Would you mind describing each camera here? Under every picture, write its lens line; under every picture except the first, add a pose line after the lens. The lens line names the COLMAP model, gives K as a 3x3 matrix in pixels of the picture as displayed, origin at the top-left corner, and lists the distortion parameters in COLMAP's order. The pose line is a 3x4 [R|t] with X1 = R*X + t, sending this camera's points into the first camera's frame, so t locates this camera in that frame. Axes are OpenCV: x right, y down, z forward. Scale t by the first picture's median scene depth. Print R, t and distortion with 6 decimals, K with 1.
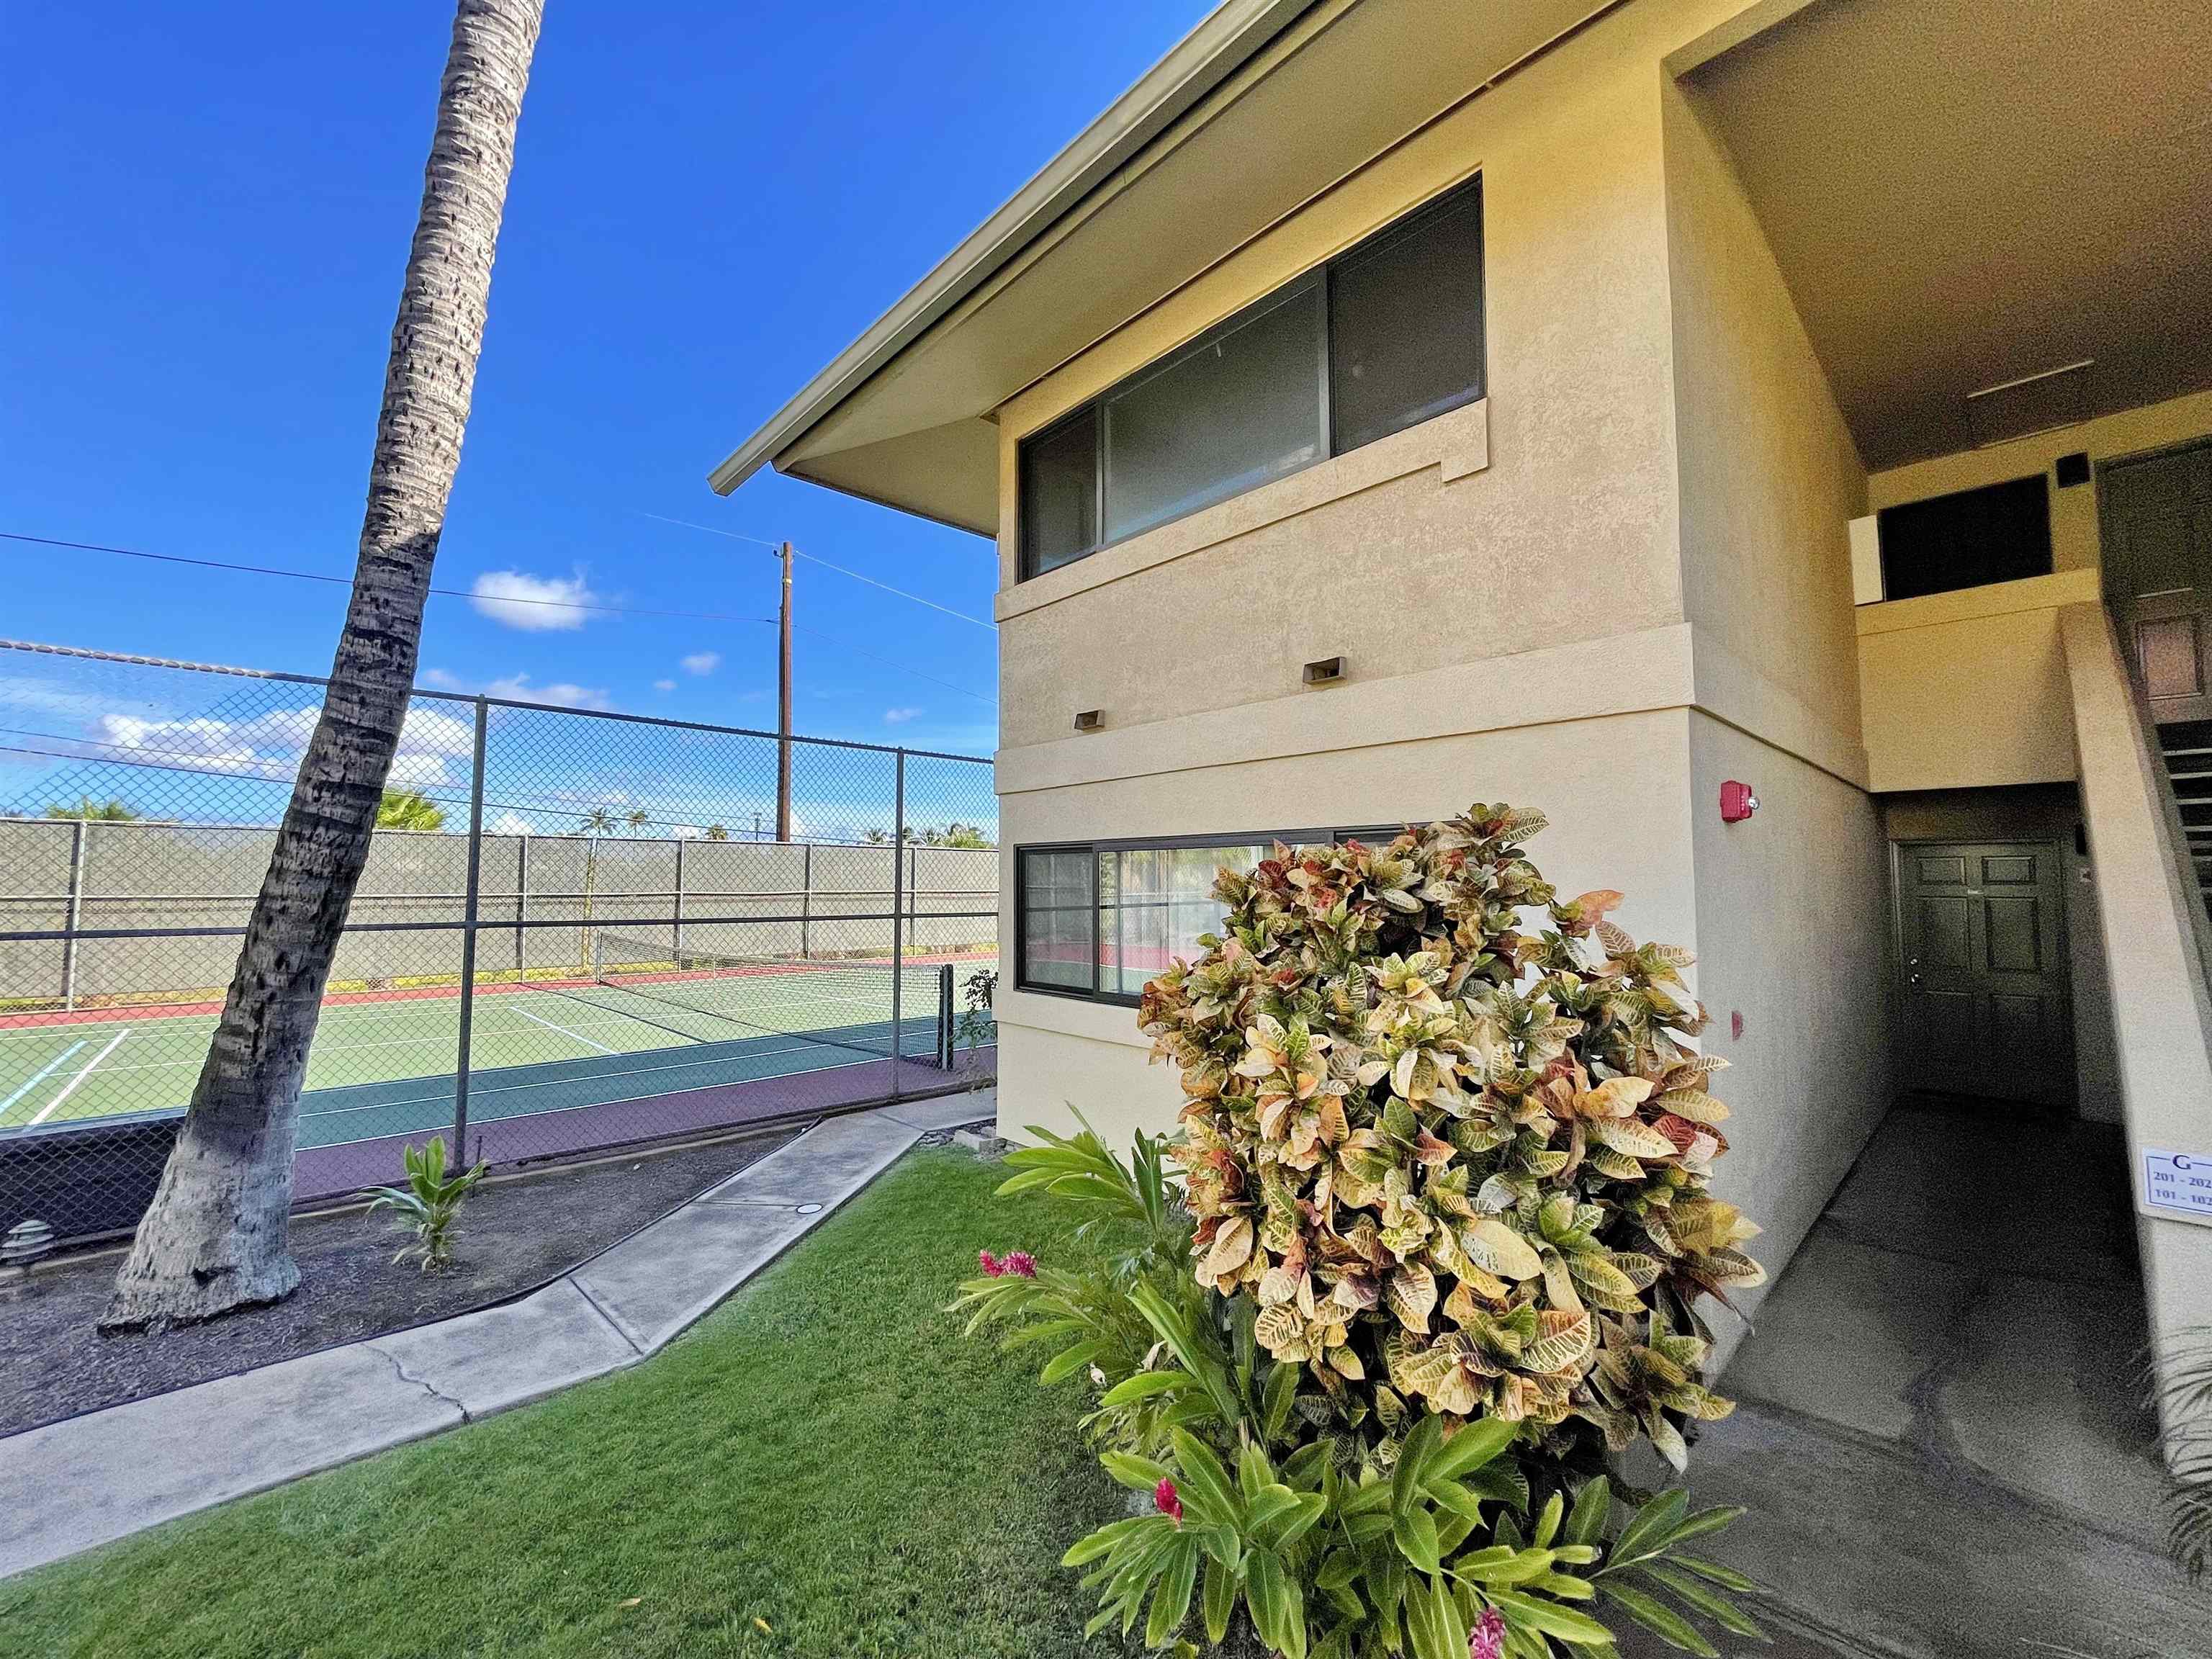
lens RADIAL K [[894.6, 0, 1104.7], [0, 894.6, 828.5], [0, 0, 1]] dist [0.000503, -0.000293]
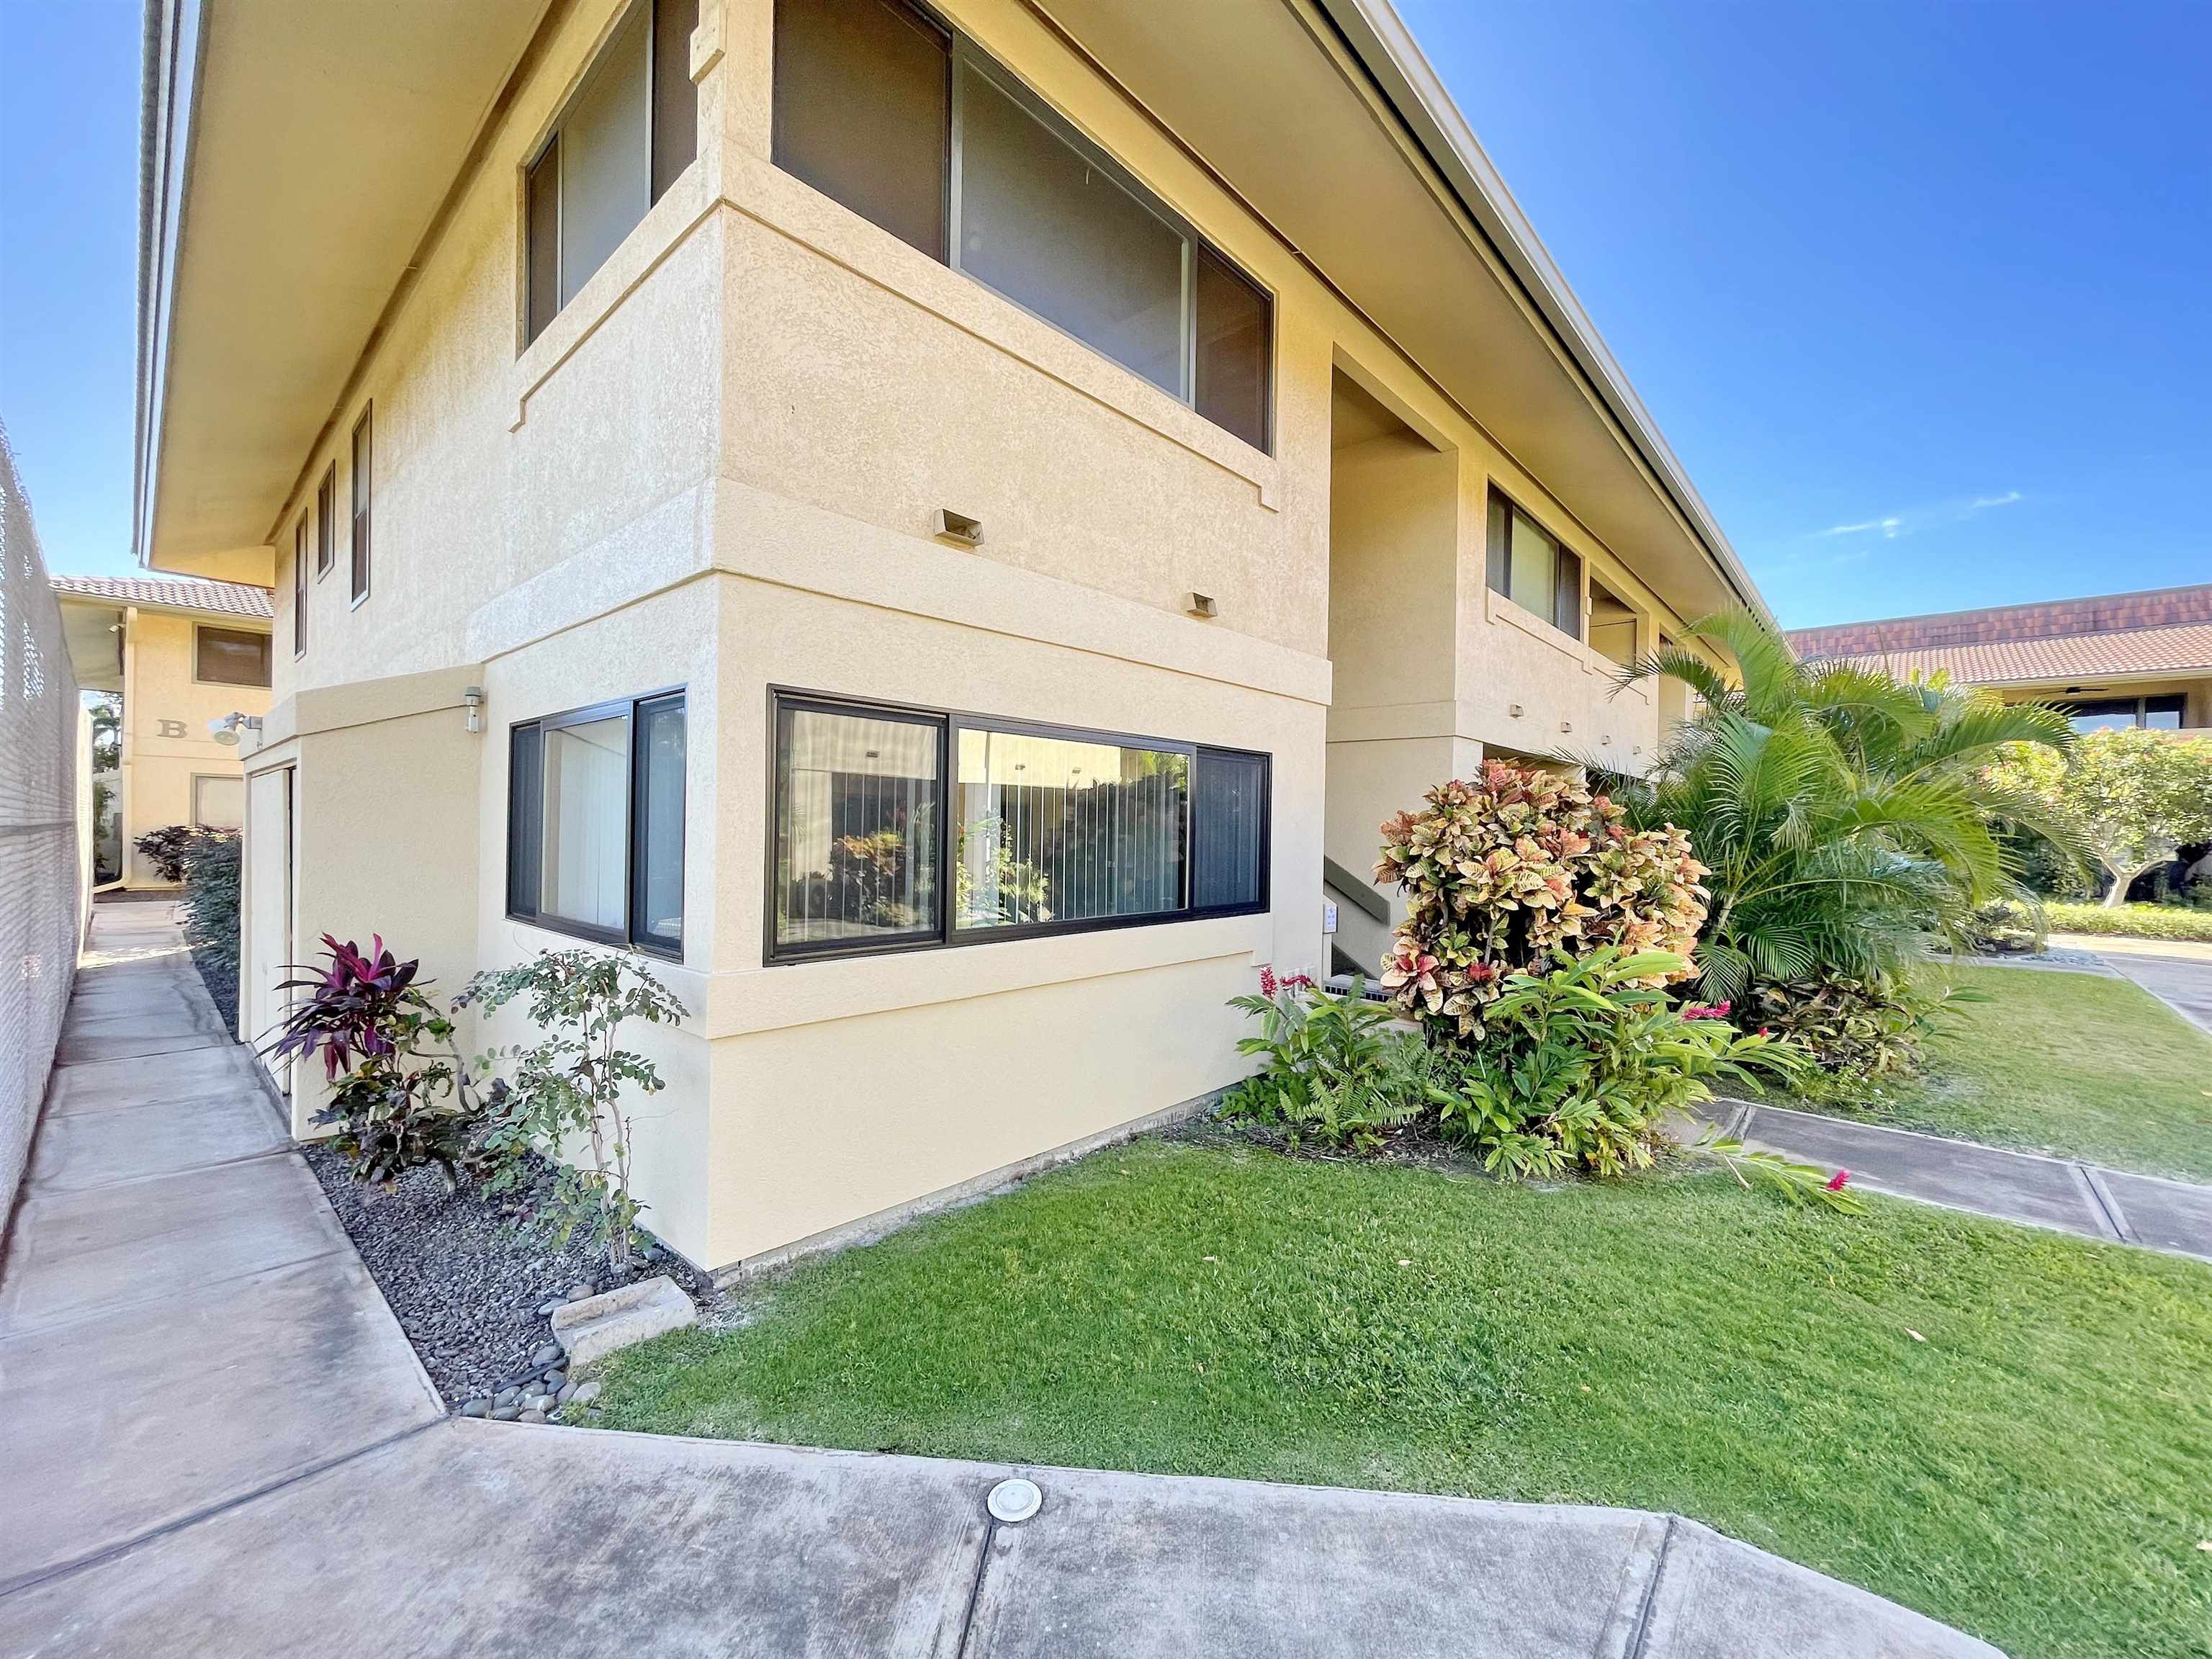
lens RADIAL K [[894.6, 0, 1112.2], [0, 894.6, 830.8], [0, 0, 1]] dist [0.000503, -0.000293]
pose [[-0.082097, -0.000454, 0.996624, -0.981546], [-0.075467, 0.997132, -0.005762, 0.140562], [-0.993763, -0.075686, -0.081895, 1.317812]]
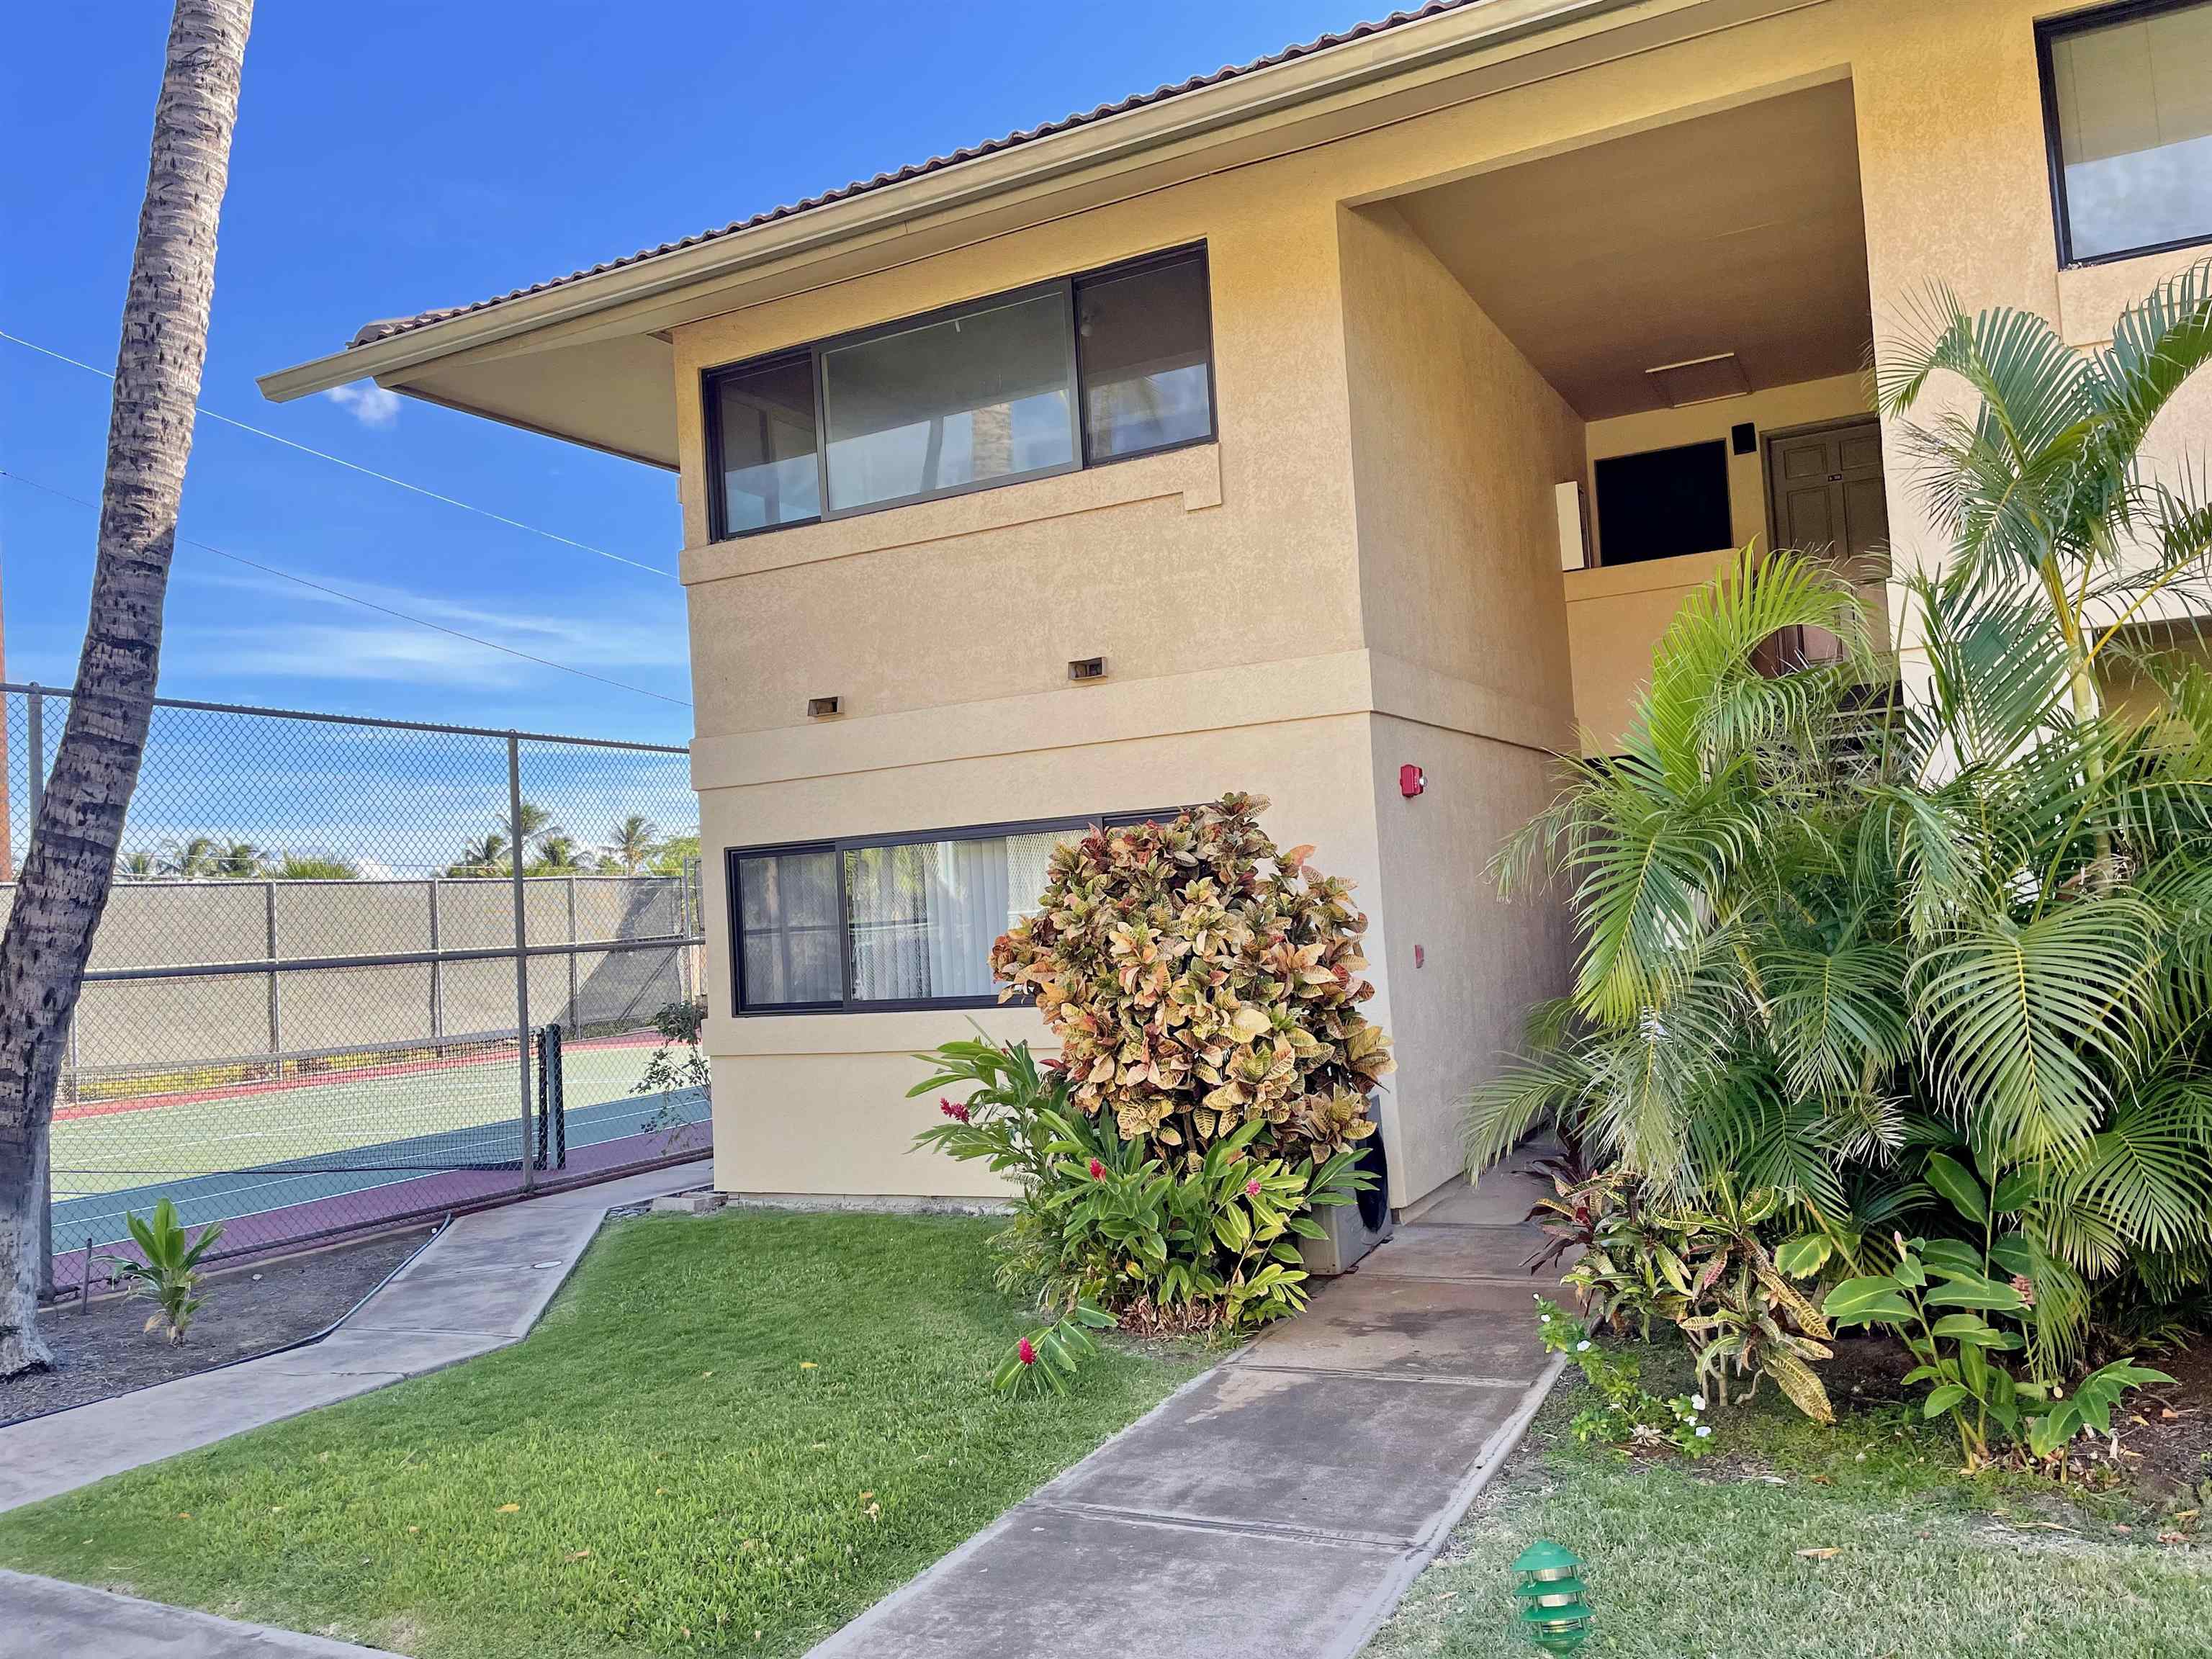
lens RADIAL K [[1665.5, 0, 1113.1], [0, 1665.5, 822.1], [0, 0, 1]] dist [0.047956, -0.008984]
pose [[0.942206, -0.038144, 0.332854, -0.444971], [0.039113, 0.999228, 0.003791, 0.002194], [-0.332742, 0.009447, 0.942971, -1.001804]]
